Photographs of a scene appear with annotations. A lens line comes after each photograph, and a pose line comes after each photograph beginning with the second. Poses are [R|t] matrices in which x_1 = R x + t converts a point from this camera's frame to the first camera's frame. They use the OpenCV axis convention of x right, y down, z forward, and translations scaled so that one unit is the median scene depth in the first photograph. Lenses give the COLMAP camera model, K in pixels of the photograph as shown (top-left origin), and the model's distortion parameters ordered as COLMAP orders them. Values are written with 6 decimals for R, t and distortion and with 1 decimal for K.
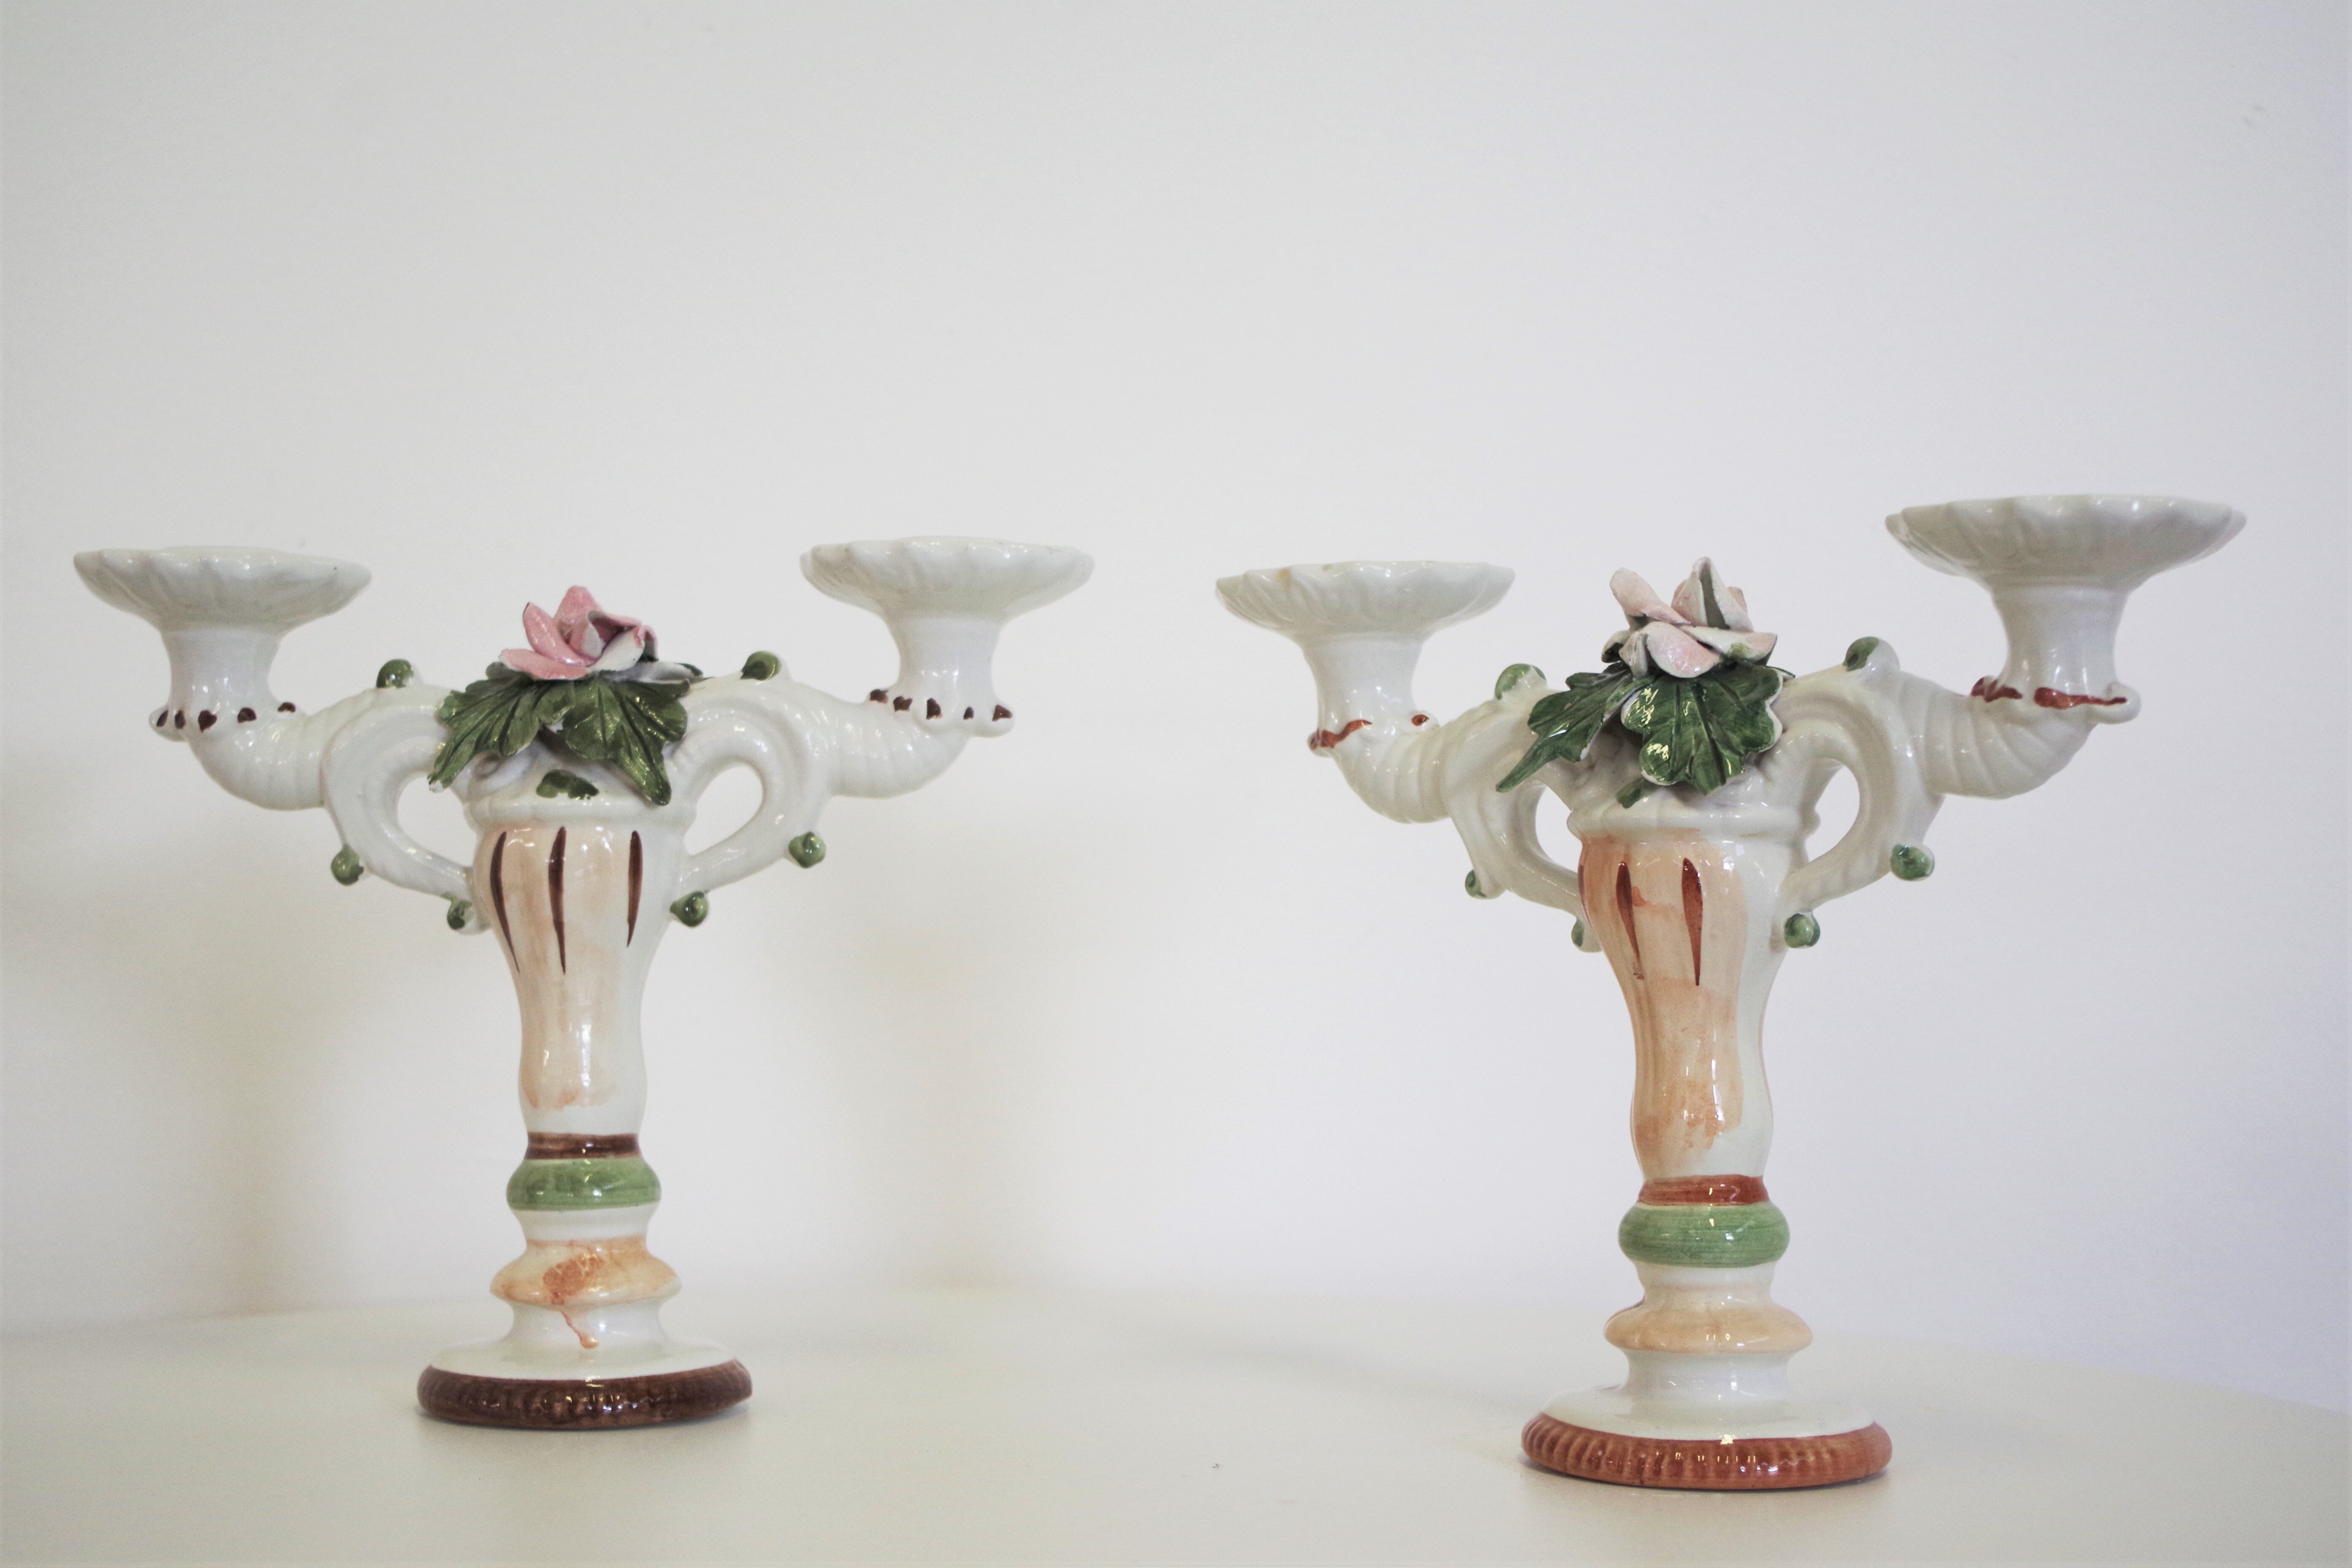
lens RADIAL K [[3423.5, 0, 1176.0], [0, 3423.5, 784.0], [0, 0, 1]] dist [-0.006457, 0.003944]
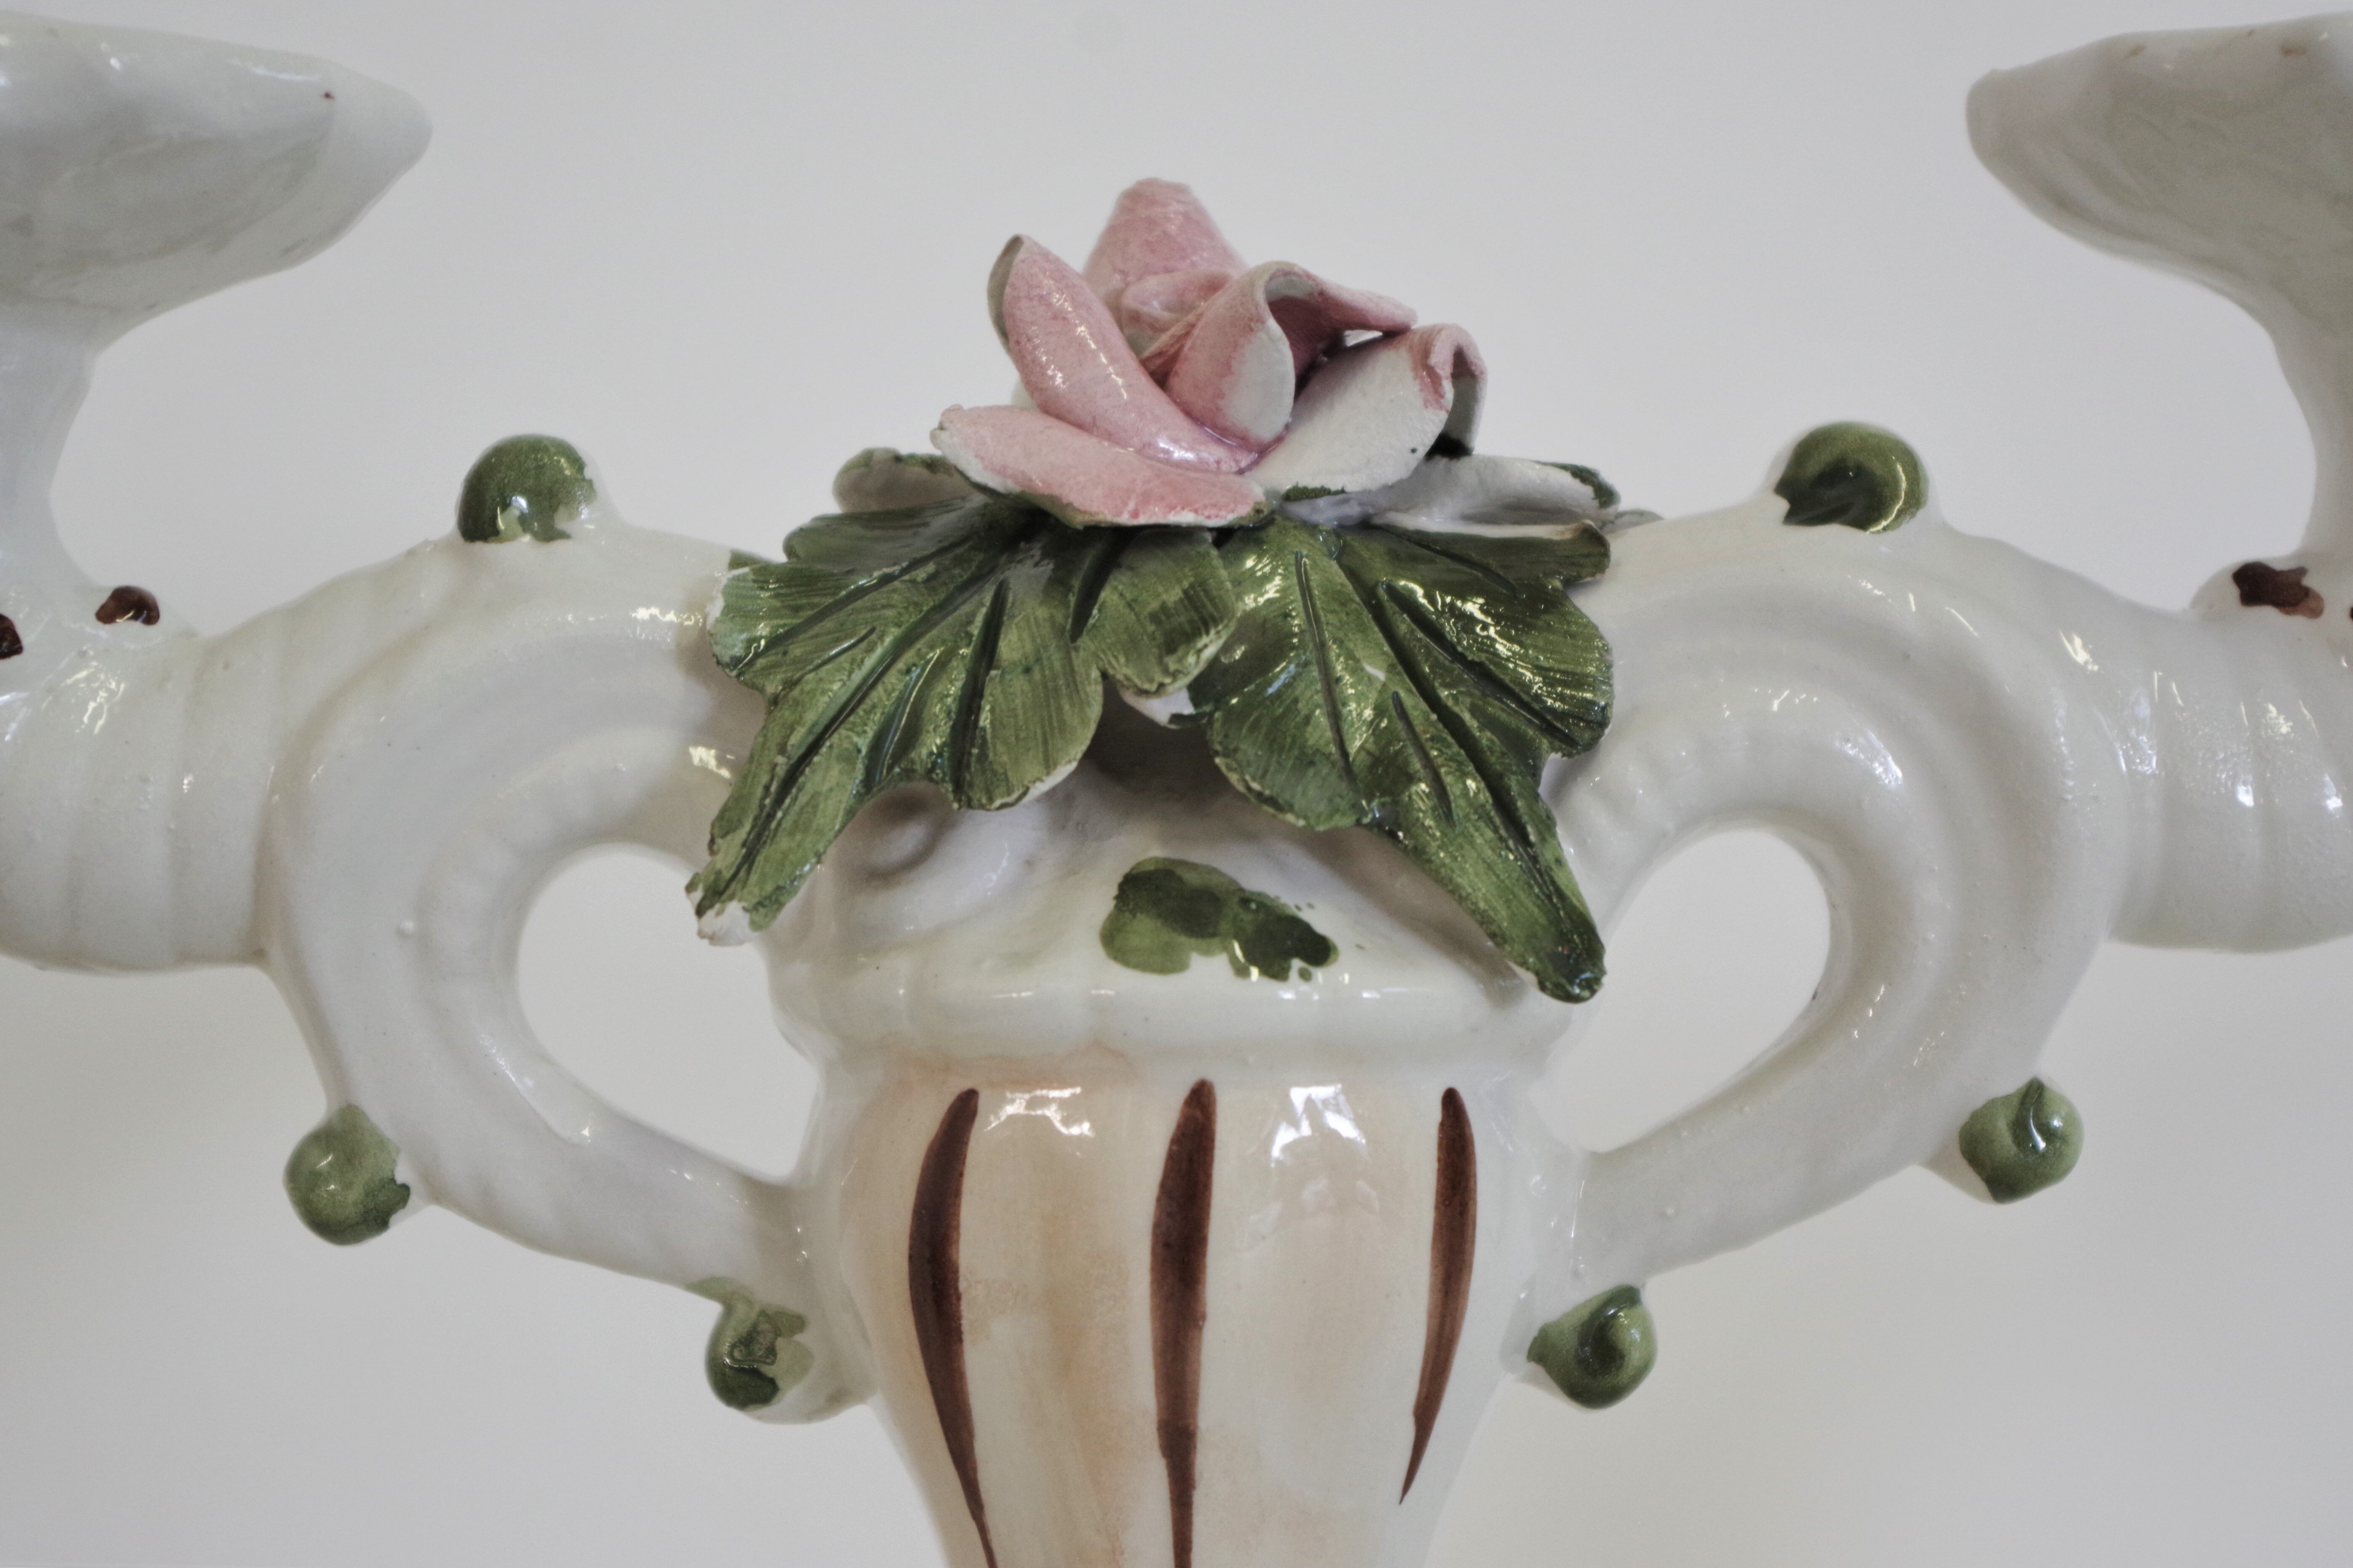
lens RADIAL K [[4823.2, 0, 1176.5], [0, 4823.2, 784.0], [0, 0, 1]] dist [0.049796, 0.076402]
pose [[0.999187, 0.008787, 0.039357, -0.193318], [-0.010856, 0.998552, 0.052685, -0.029984], [-0.038837, -0.053069, 0.997835, 0.615023]]
